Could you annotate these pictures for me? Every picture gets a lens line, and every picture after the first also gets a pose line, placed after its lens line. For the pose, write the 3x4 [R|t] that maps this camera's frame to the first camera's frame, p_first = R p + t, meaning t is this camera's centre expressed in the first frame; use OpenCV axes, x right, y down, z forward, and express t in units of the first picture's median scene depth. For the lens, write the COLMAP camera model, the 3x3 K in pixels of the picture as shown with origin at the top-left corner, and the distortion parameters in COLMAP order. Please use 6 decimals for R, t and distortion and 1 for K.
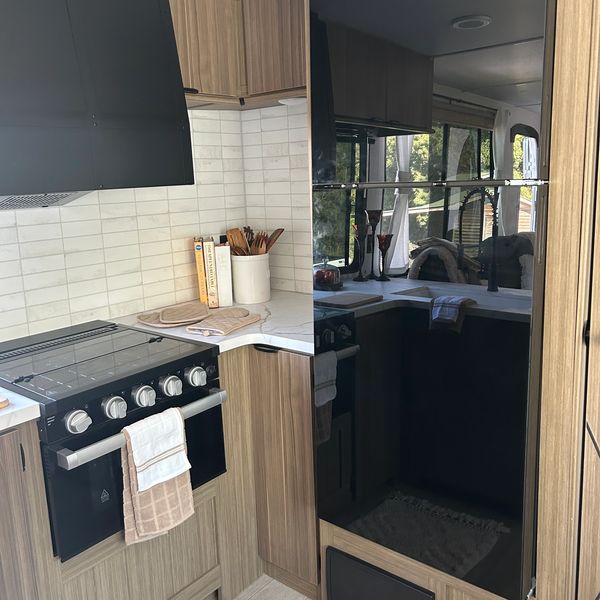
lens RADIAL K [[597.4, 0, 300.4], [0, 597.4, 277.6], [0, 0, 1]] dist [0.008123, -0.022081]
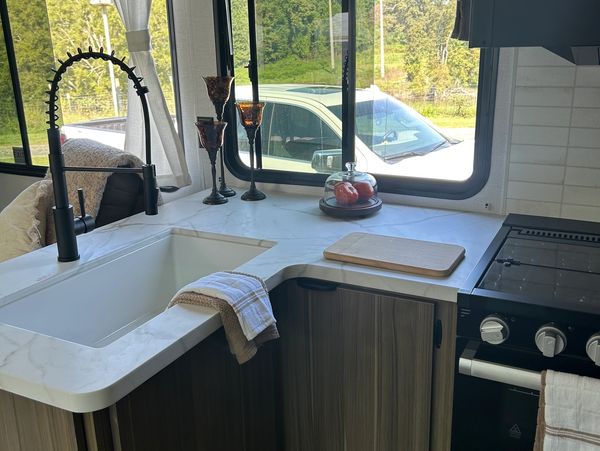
lens RADIAL K [[596.4, 0, 300.0], [0, 596.4, 225.5], [0, 0, 1]] dist [0.083574, -0.205150]
pose [[0.198237, 0.309461, -0.930019, 0.231694], [-0.152989, 0.946990, 0.282498, -0.069131], [0.968141, 0.086281, 0.235073, 0.401065]]
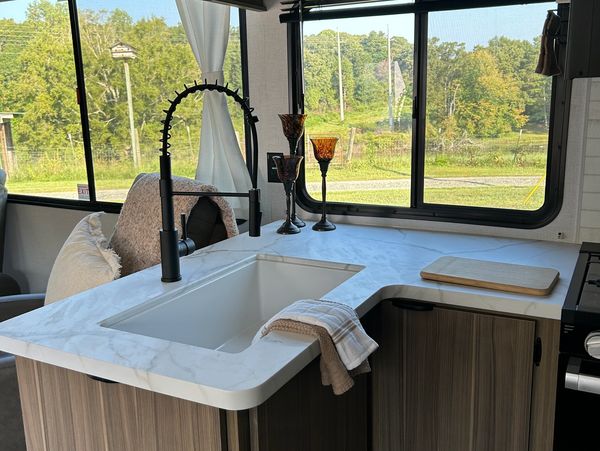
lens RADIAL K [[596.4, 0, 300.0], [0, 596.4, 225.5], [0, 0, 1]] dist [0.083574, -0.205150]
pose [[0.181876, 0.233301, -0.955244, 0.253265], [-0.153602, 0.966262, 0.206747, -0.028257], [0.971250, 0.109125, 0.211576, 0.287790]]
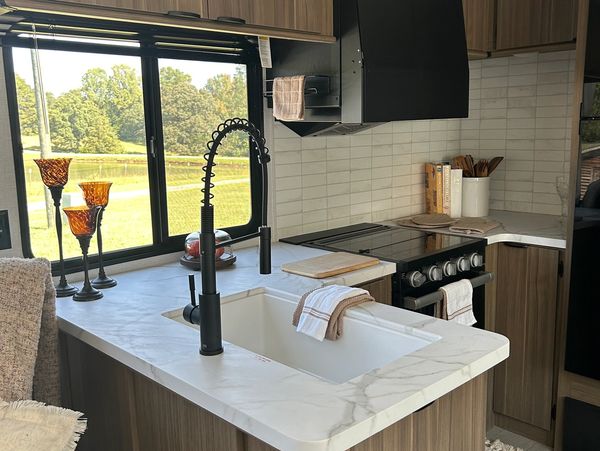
lens RADIAL K [[611.8, 0, 300.0], [0, 611.8, 225.5], [0, 0, 1]] dist [0.048007, -0.020782]
pose [[0.991298, 0.036373, -0.126515, -0.355436], [-0.035826, 0.999336, 0.006595, 0.083703], [0.126671, -0.002005, 0.991943, -0.394189]]
